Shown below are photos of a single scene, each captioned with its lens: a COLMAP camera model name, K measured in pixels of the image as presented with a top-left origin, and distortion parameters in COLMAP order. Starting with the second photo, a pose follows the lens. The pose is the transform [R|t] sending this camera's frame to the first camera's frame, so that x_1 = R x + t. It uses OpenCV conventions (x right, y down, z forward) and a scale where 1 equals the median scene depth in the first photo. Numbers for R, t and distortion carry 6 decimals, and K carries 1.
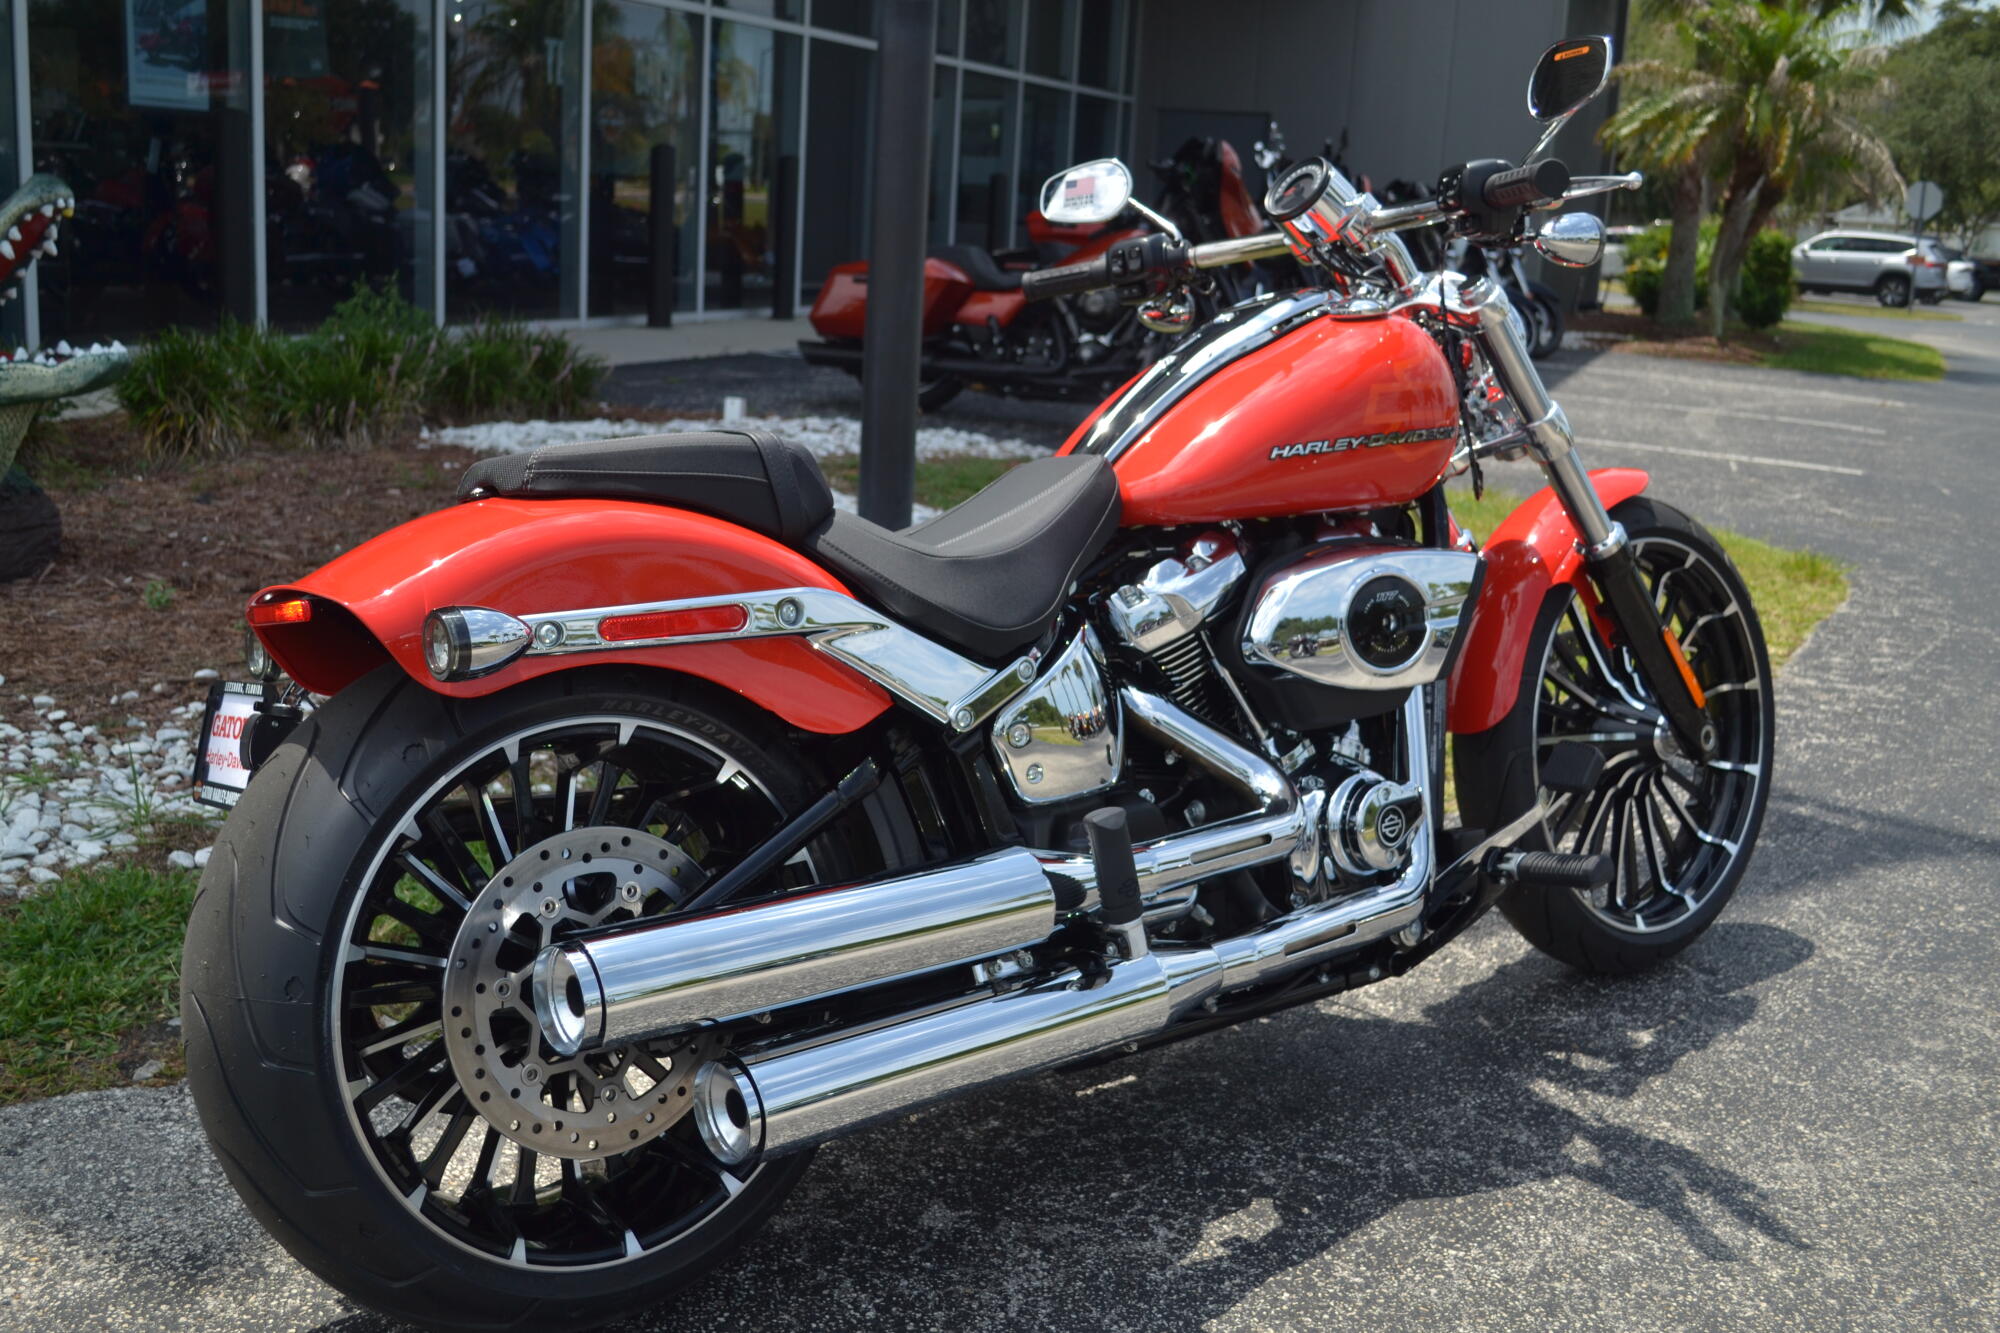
lens RADIAL K [[2114.2, 0, 995.4], [0, 2114.2, 660.8], [0, 0, 1]] dist [-0.056206, 0.000000]
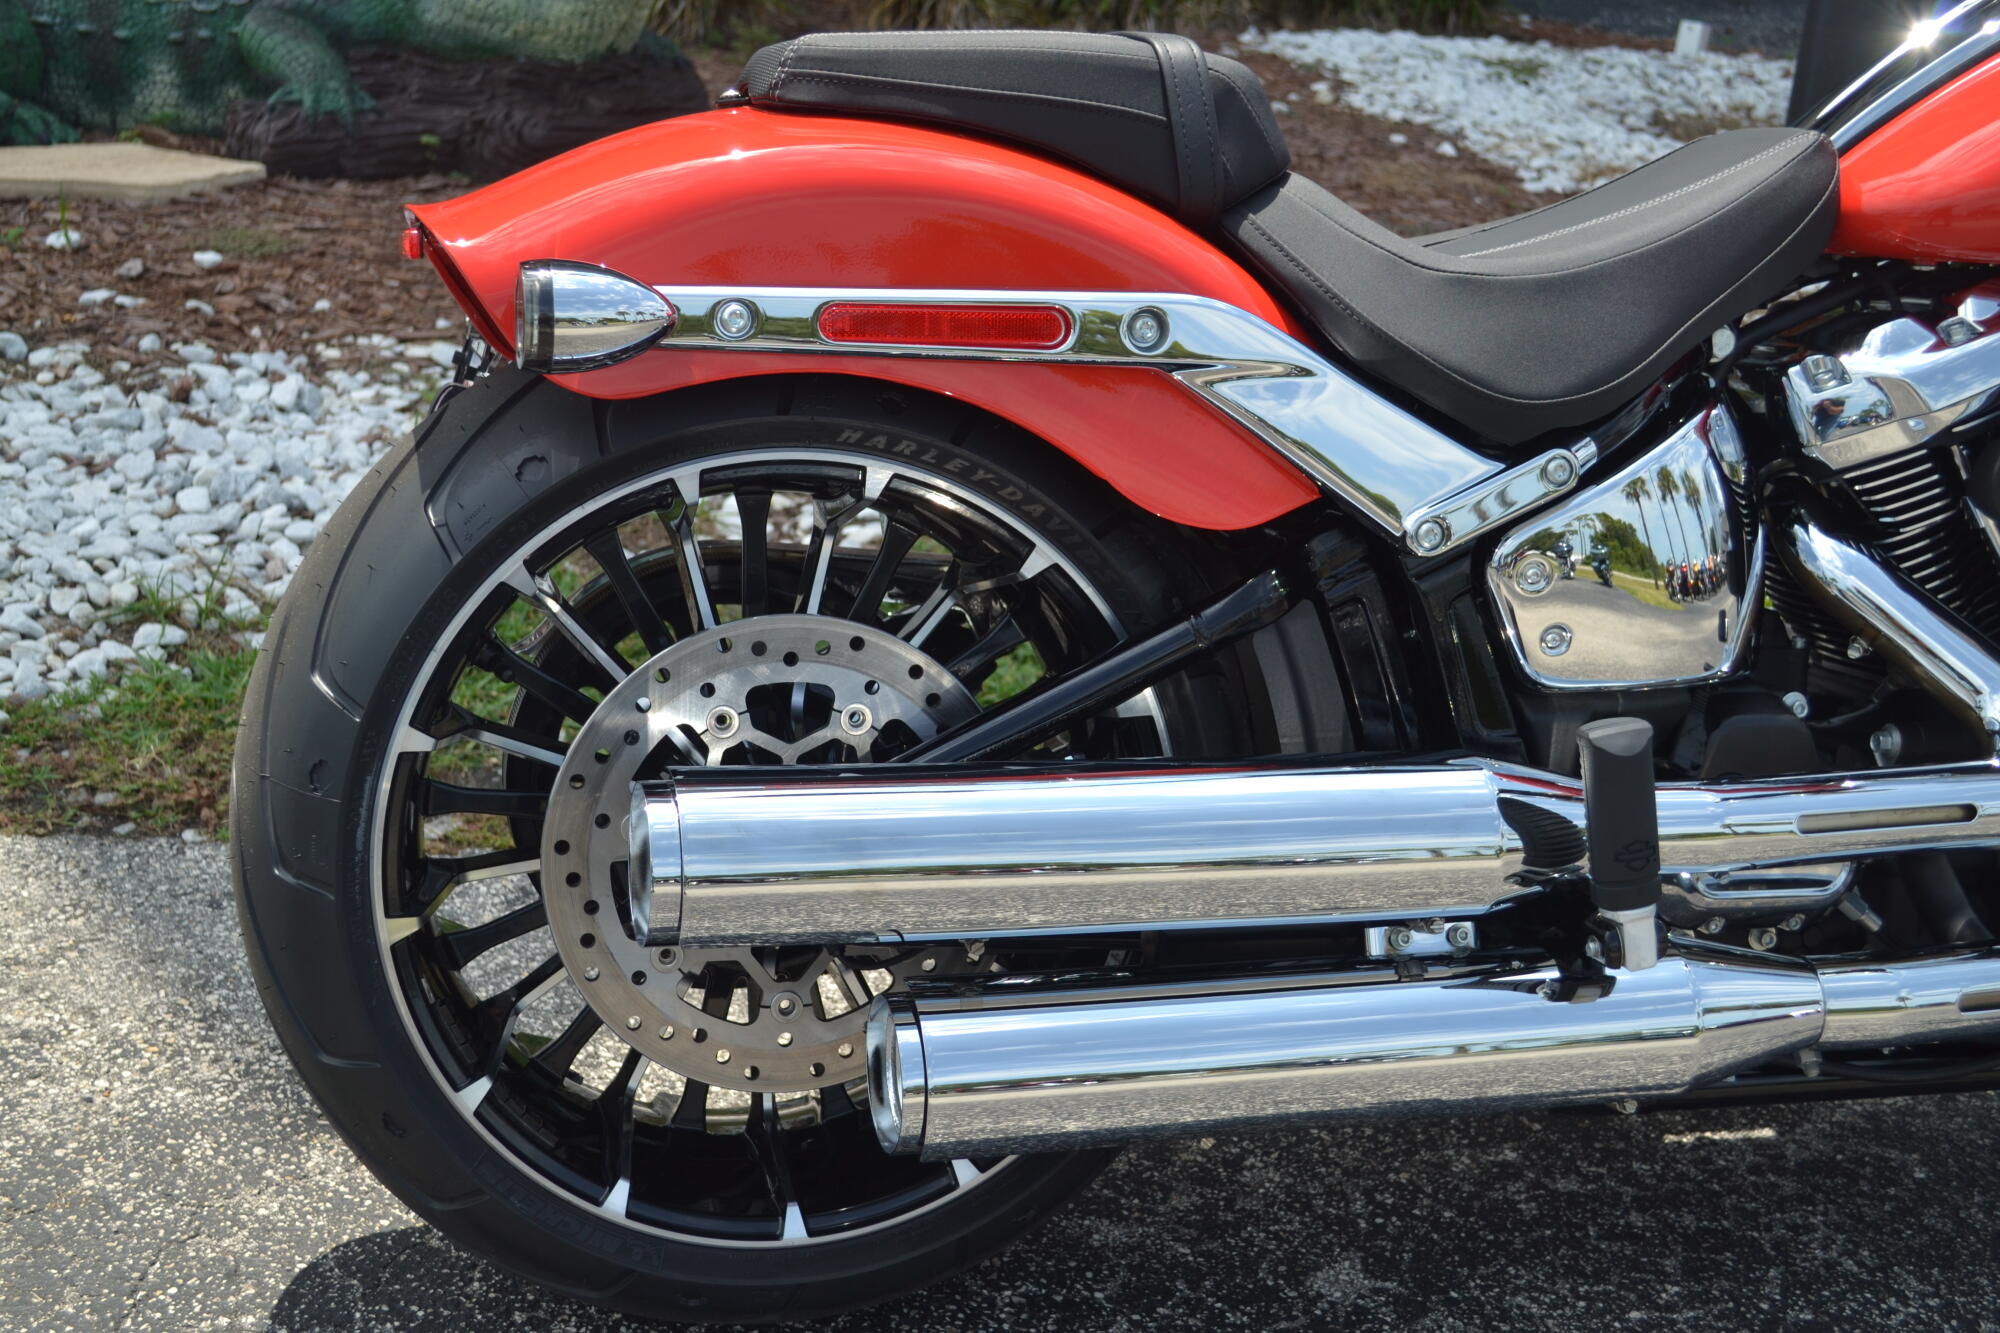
lens RADIAL K [[2699.1, 0, 1003.4], [0, 2699.1, 682.5], [0, 0, 1]] dist [-0.012079, 0.000000]
pose [[0.902632, 0.171138, -0.394927, 0.193608], [-0.123146, 0.981881, 0.144030, -0.029169], [0.412420, -0.081372, 0.907352, 0.228567]]
